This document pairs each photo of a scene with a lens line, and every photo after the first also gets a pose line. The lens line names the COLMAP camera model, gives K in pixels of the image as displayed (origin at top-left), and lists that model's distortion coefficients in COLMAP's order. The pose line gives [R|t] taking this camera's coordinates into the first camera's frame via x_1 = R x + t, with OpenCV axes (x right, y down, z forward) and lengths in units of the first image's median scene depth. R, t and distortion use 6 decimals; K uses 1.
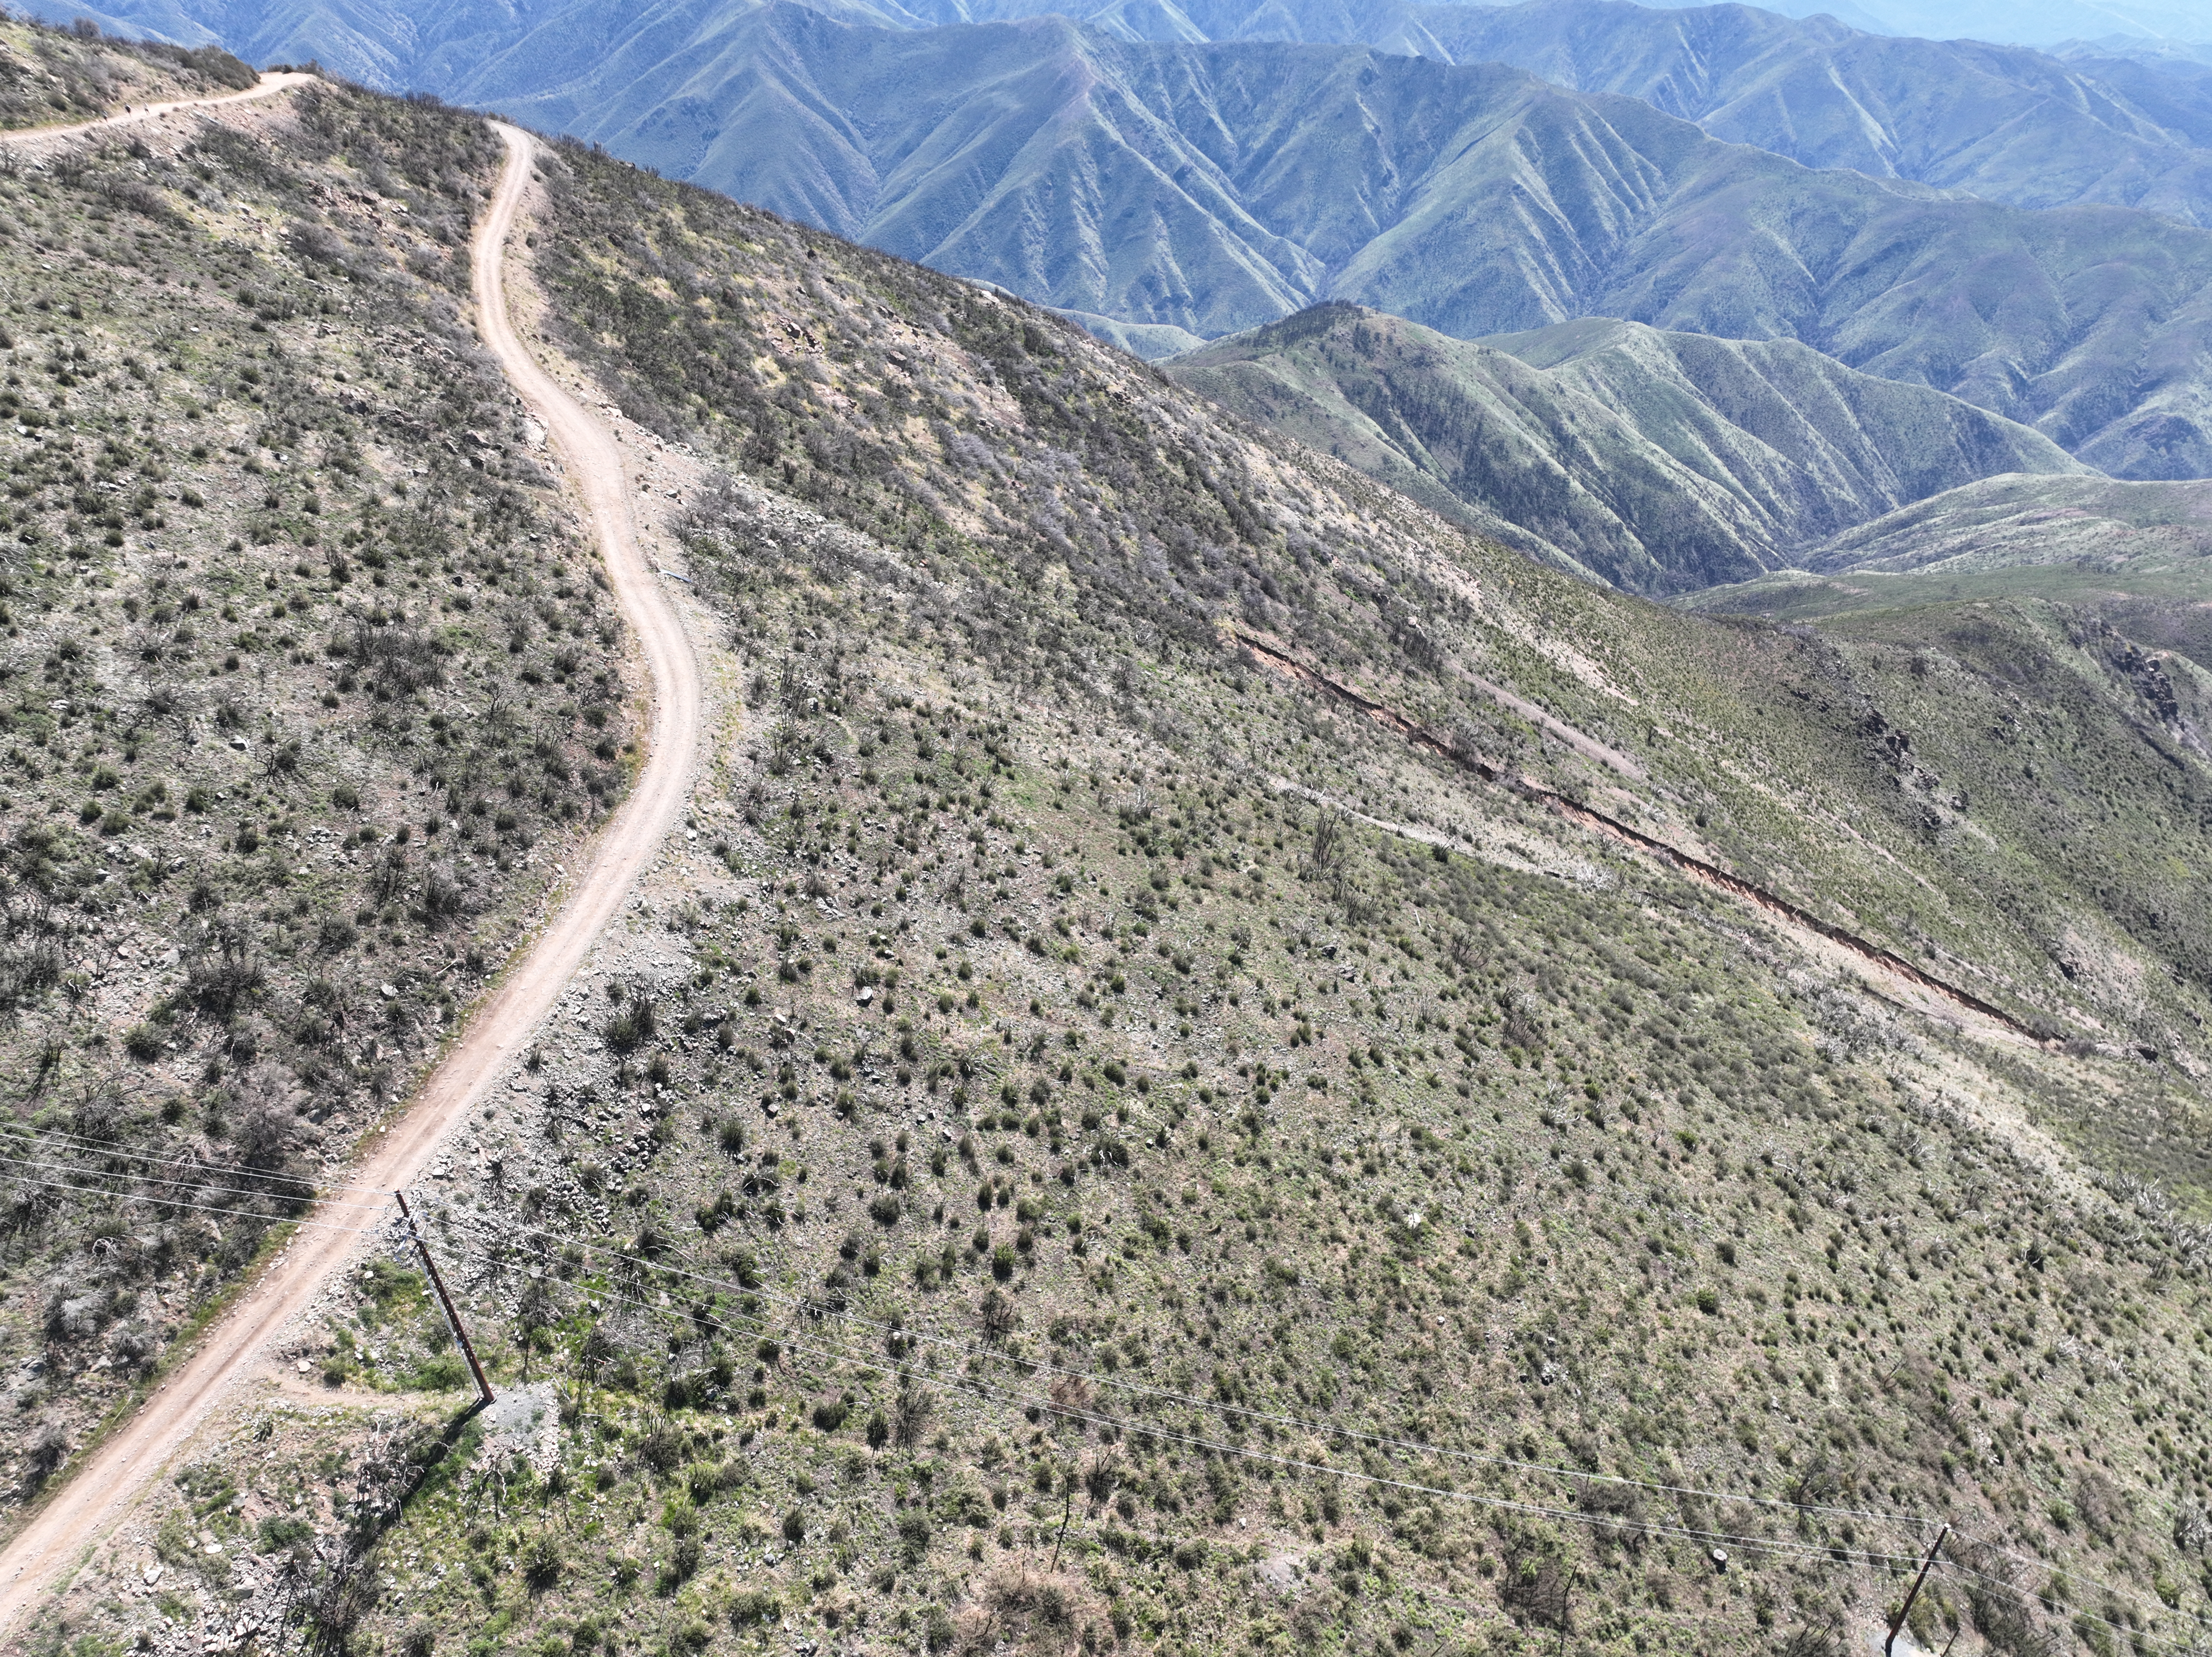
lens RADIAL K [[1558.0, 0, 1111.9], [0, 1558.0, 827.3], [0, 0, 1]] dist [-0.004243, 0.024333]
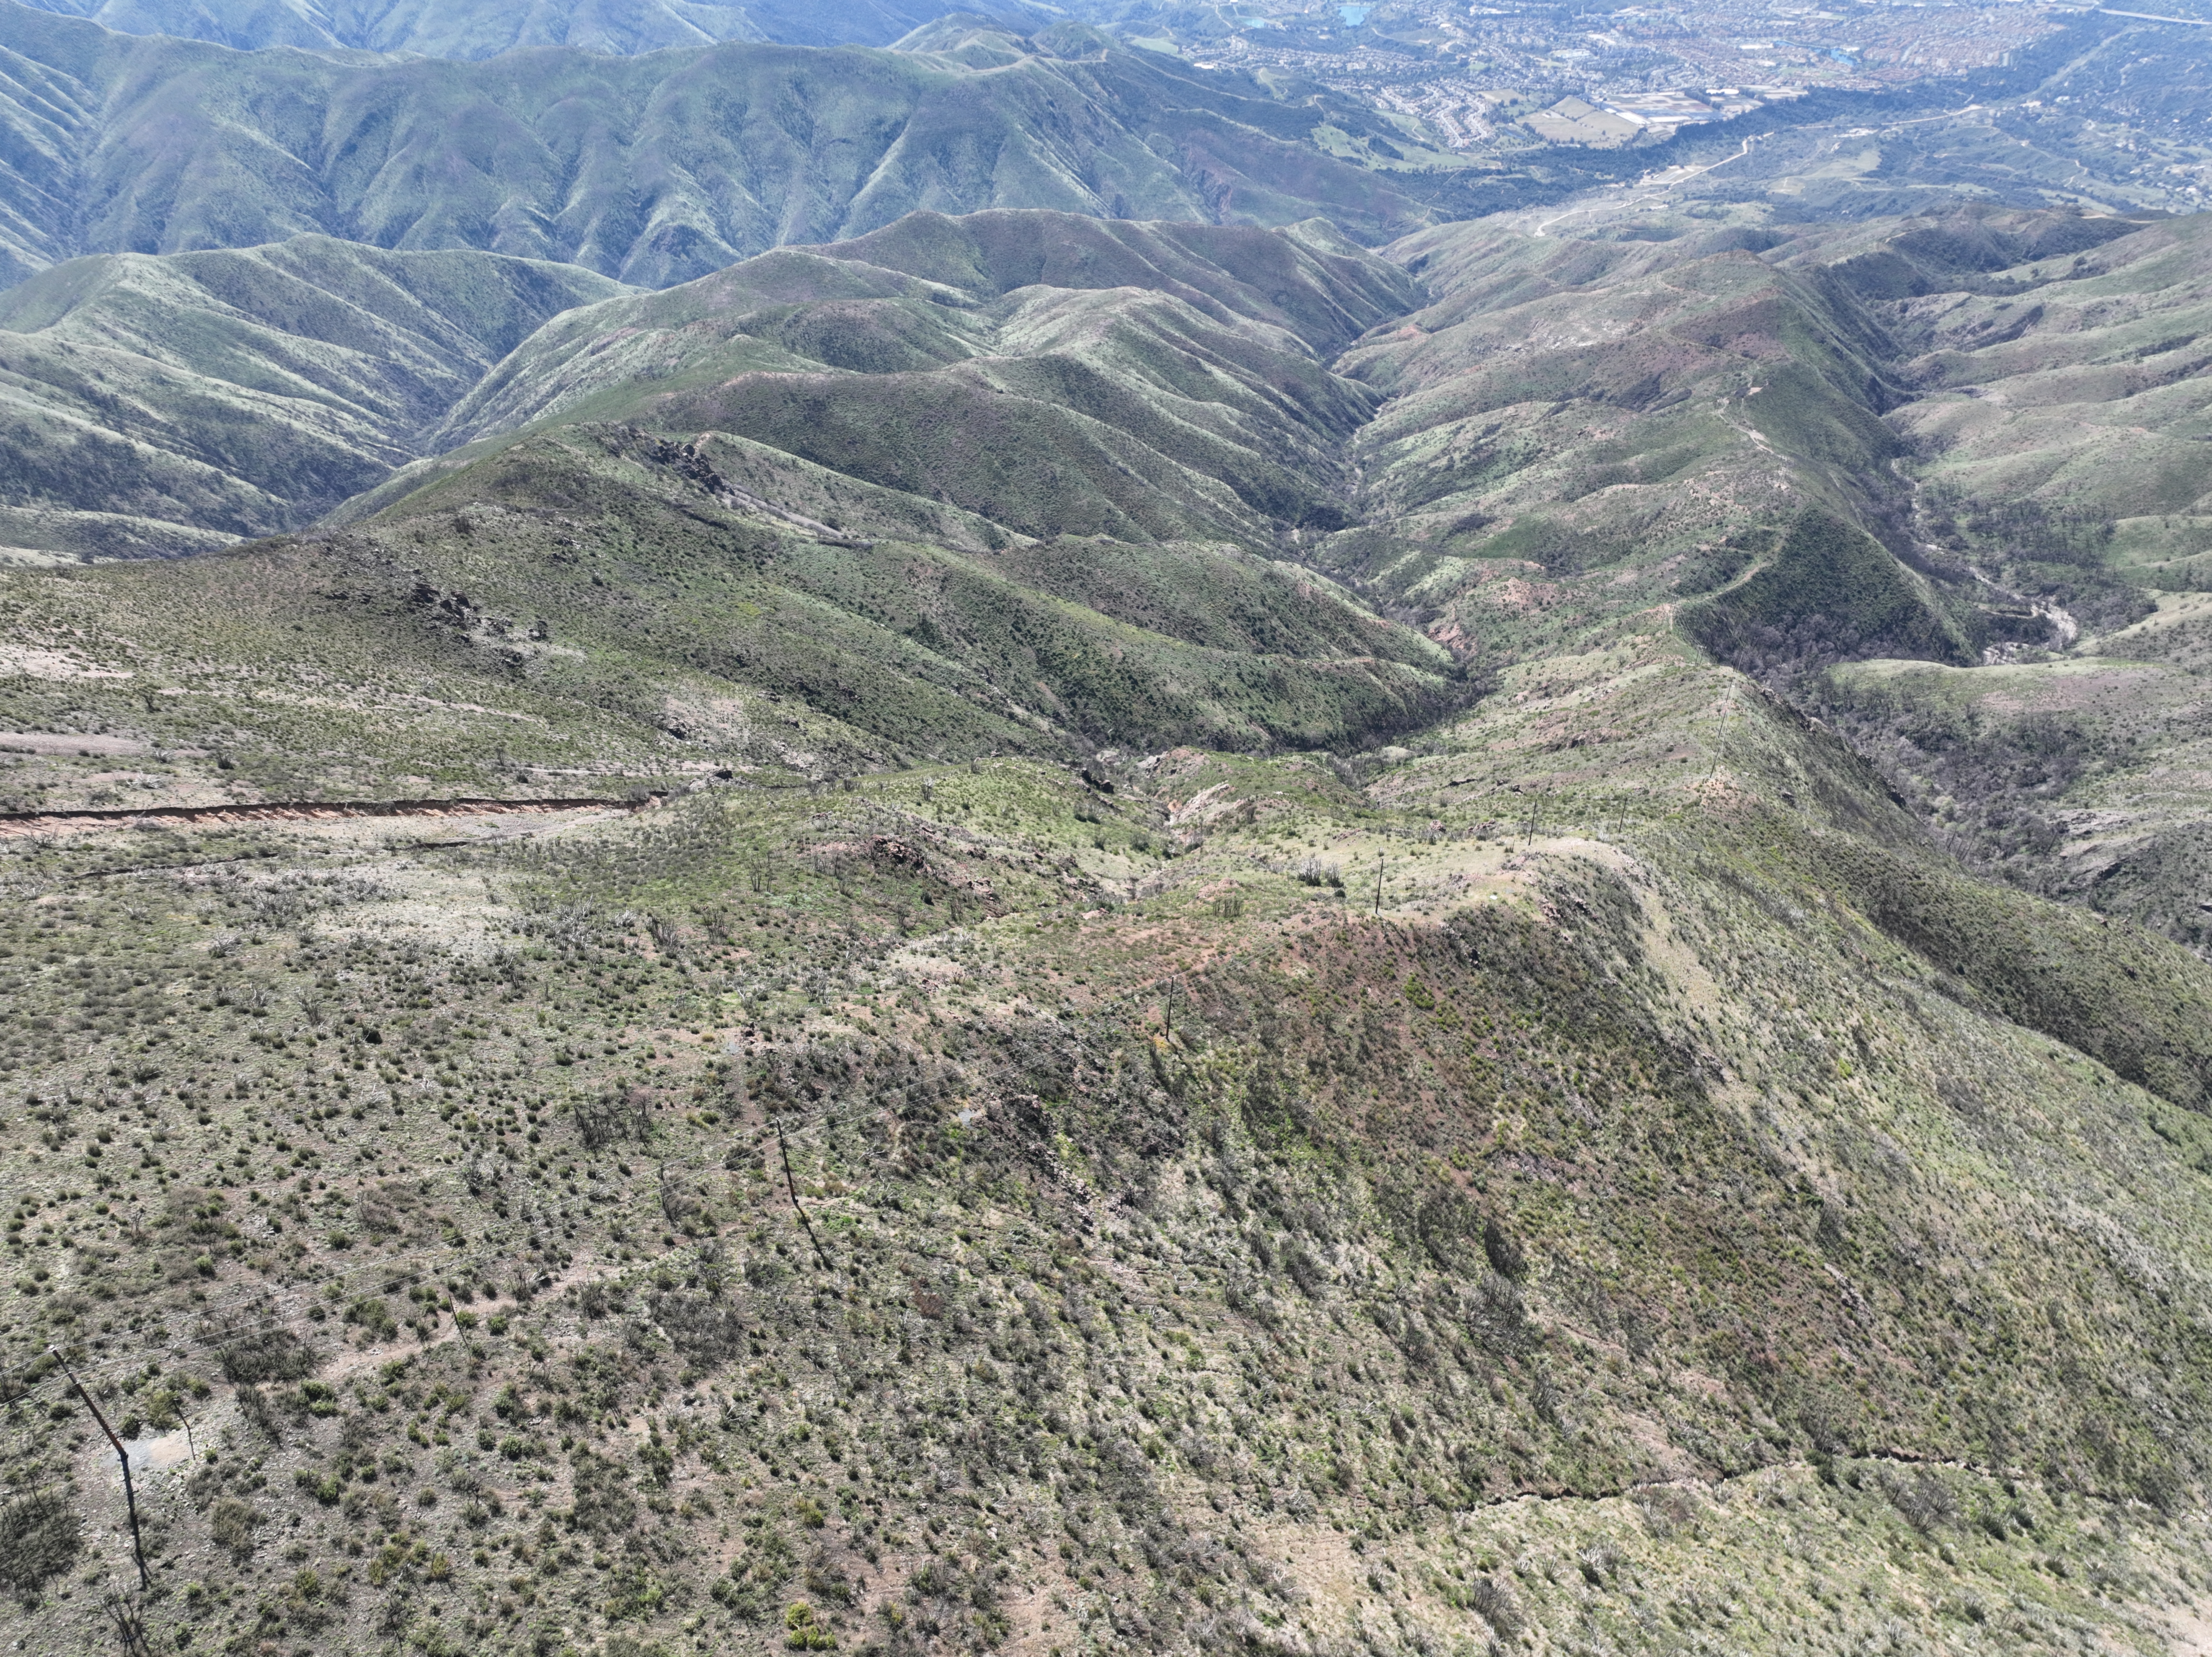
lens RADIAL K [[1558.0, 0, 1111.9], [0, 1558.0, 827.3], [0, 0, 1]] dist [-0.004243, 0.024333]
pose [[0.660228, -0.455137, 0.597452, 0.111394], [0.413984, 0.884252, 0.216138, 0.039258], [-0.626671, 0.104635, 0.772228, -0.080183]]
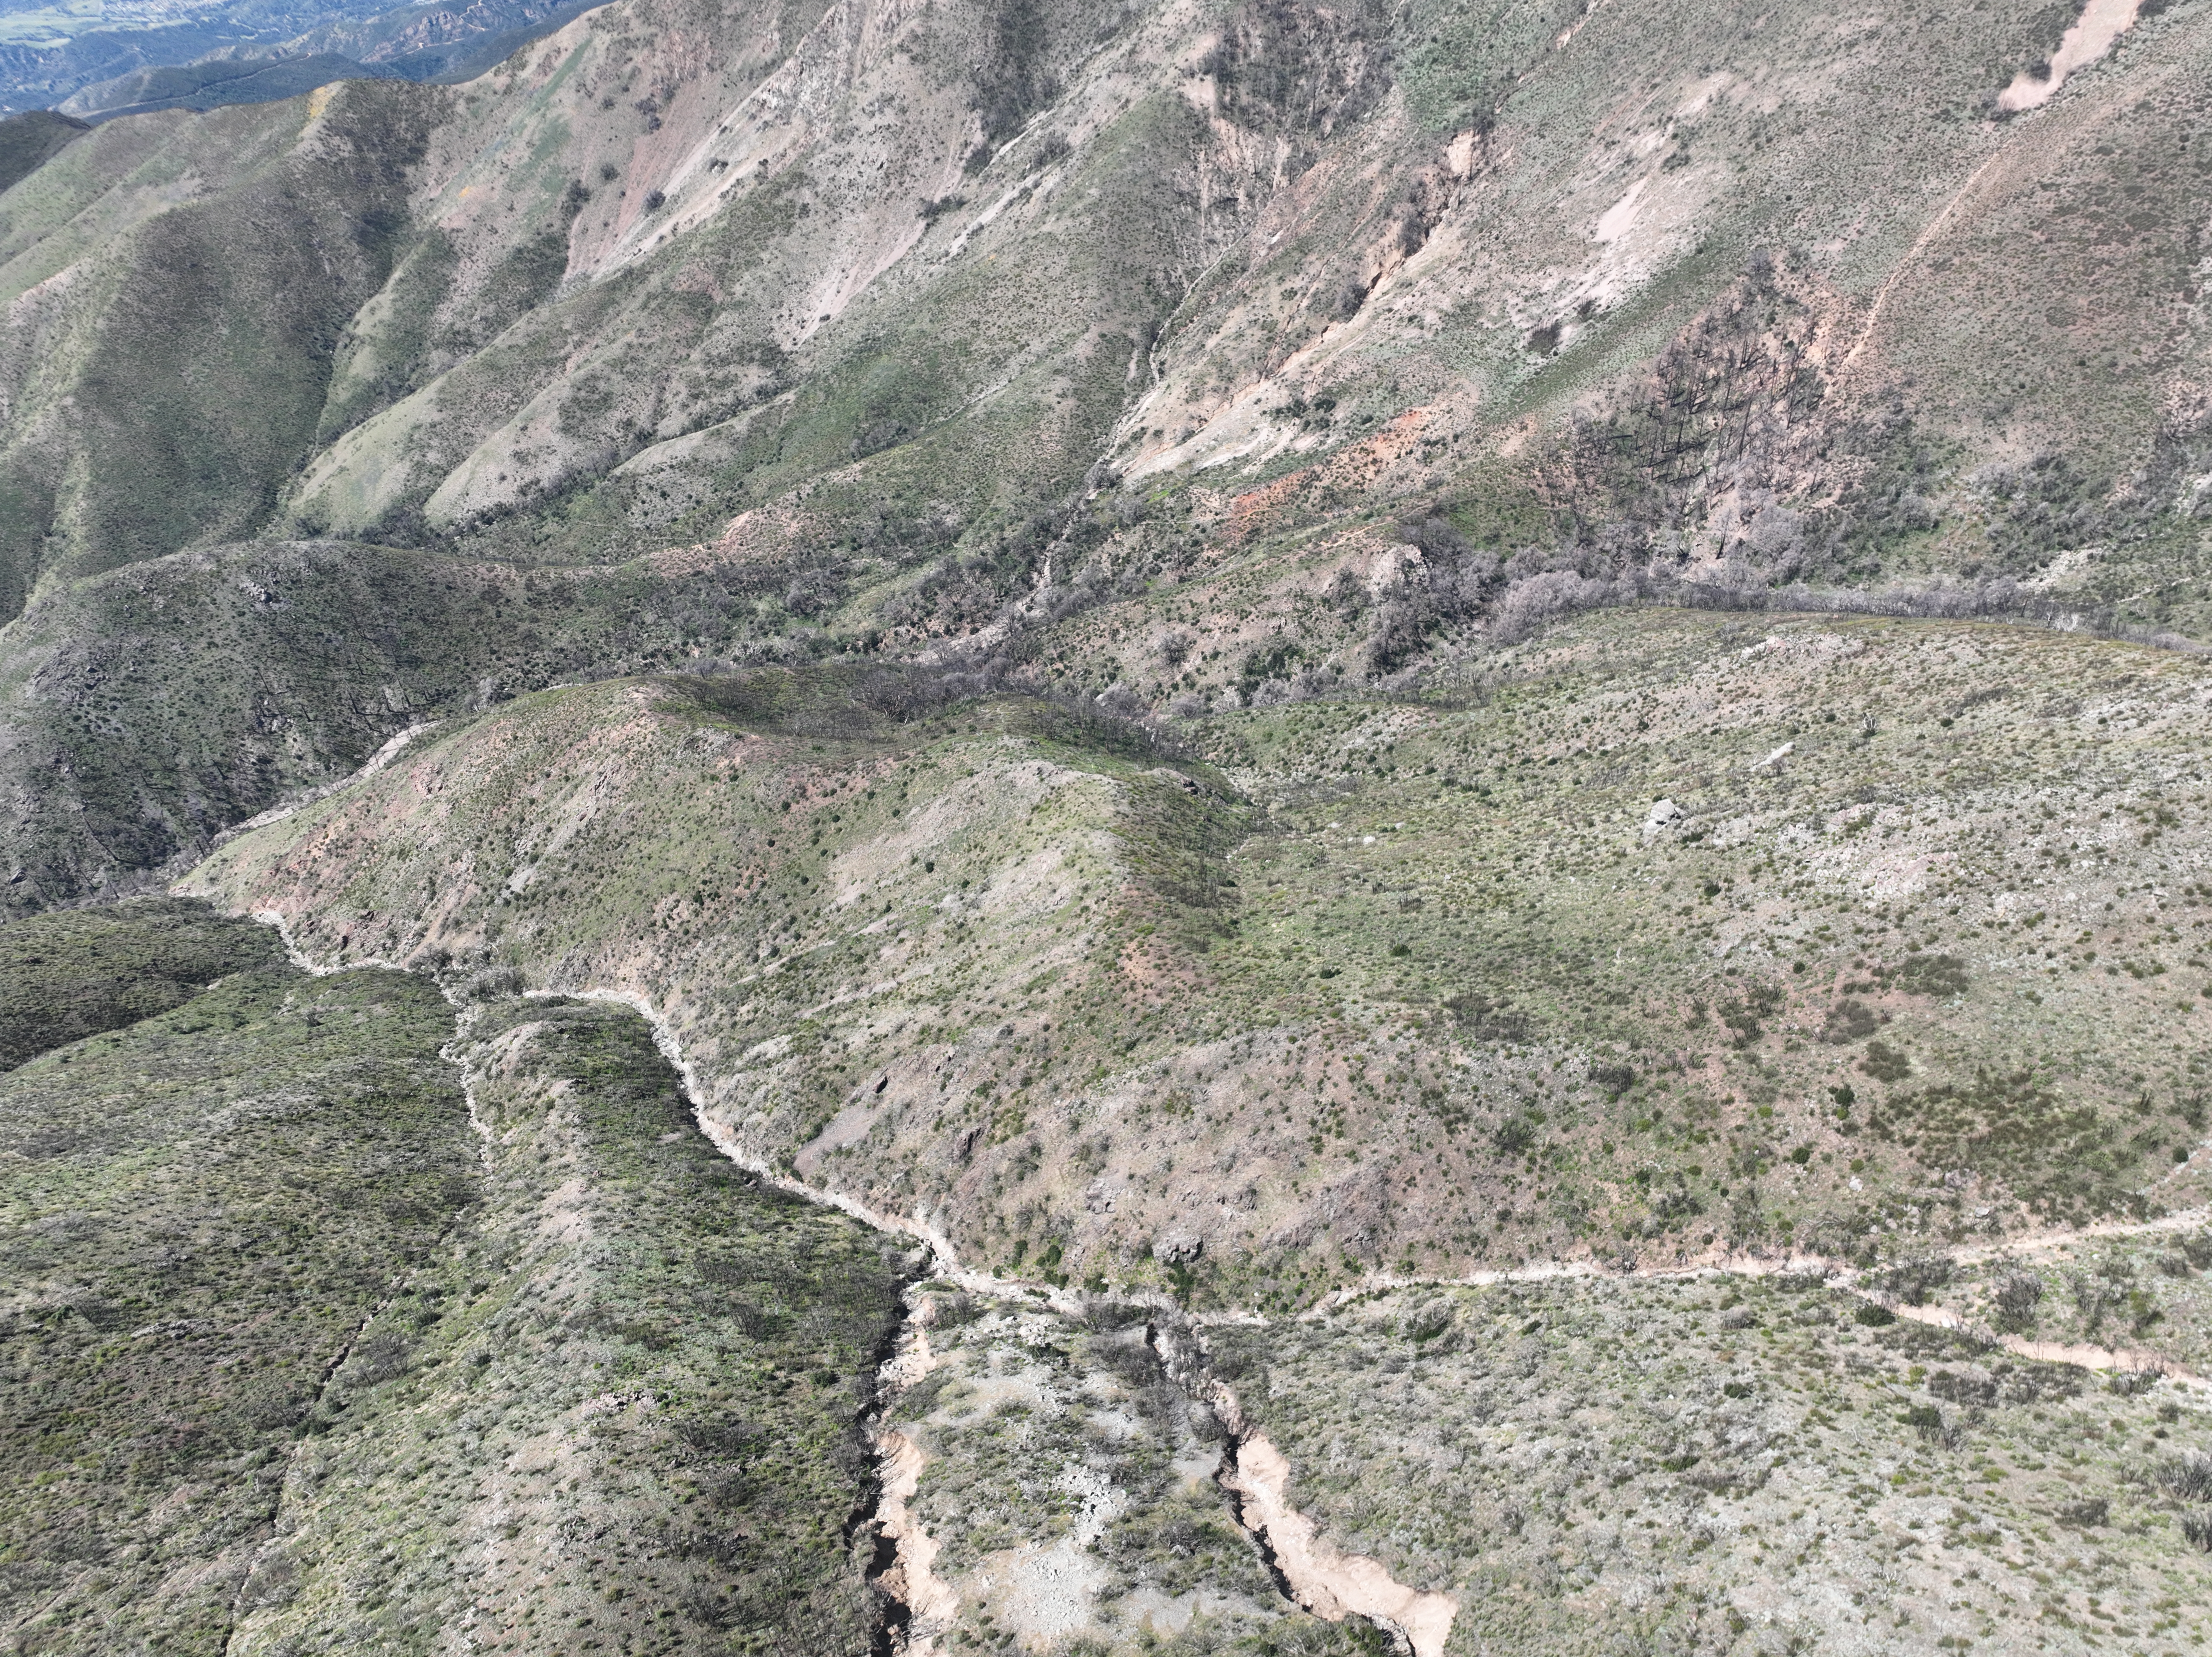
lens RADIAL K [[1558.0, 0, 1111.9], [0, 1558.0, 827.3], [0, 0, 1]] dist [-0.004243, 0.024333]
pose [[-0.695536, -0.439327, 0.568525, 0.078445], [0.395306, 0.426757, 0.813395, 0.026680], [-0.599968, 0.790488, -0.123156, -0.061948]]
